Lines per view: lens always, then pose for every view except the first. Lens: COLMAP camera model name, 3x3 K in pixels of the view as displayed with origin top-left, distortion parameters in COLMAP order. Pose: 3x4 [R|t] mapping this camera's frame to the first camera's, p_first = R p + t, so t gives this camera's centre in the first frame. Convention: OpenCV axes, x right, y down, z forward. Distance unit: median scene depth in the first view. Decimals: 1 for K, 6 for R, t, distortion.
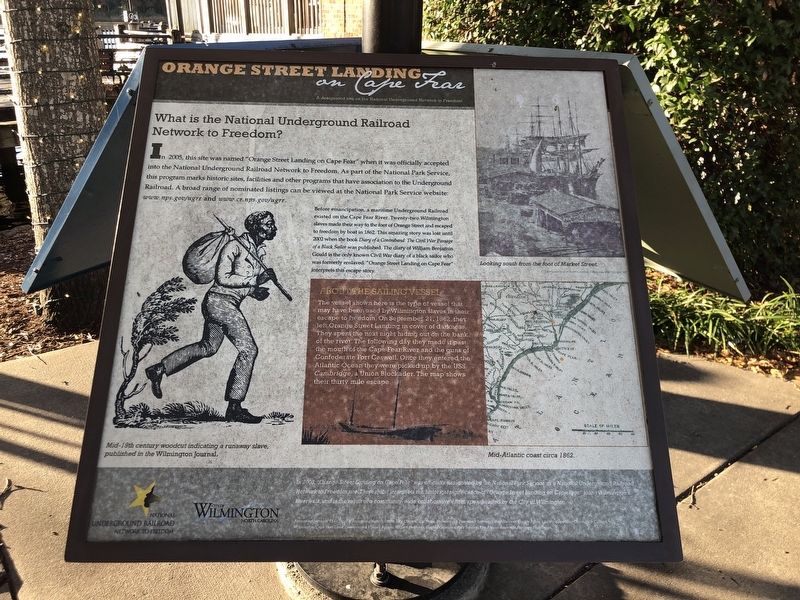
lens RADIAL K [[647.3, 0, 400.0], [0, 647.3, 300.0], [0, 0, 1]] dist [0.058925, 0.000685]
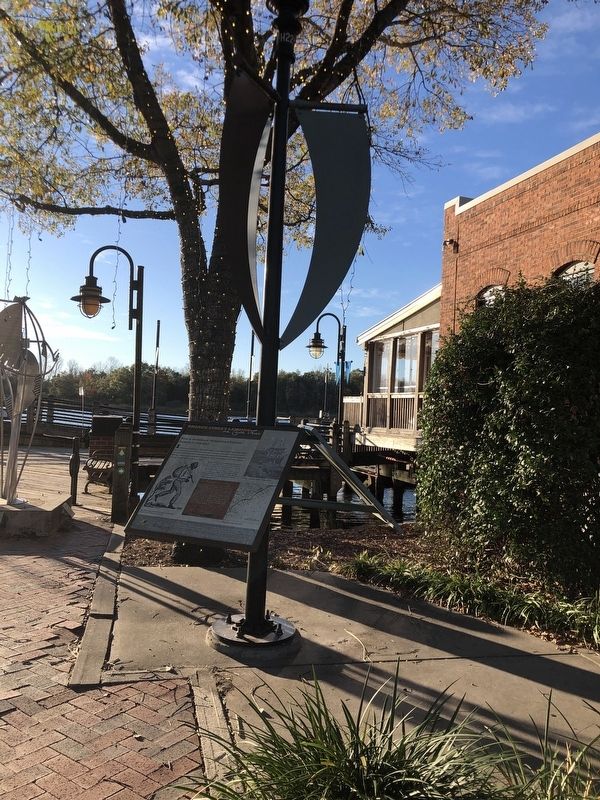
lens RADIAL K [[647.3, 0, 300.0], [0, 647.3, 400.0], [0, 0, 1]] dist [0.058925, 0.000685]
pose [[0.908270, 0.018574, -0.417971, 1.933868], [-0.192546, 0.905490, -0.378173, 0.859116], [0.371444, 0.423962, 0.826006, -2.050811]]
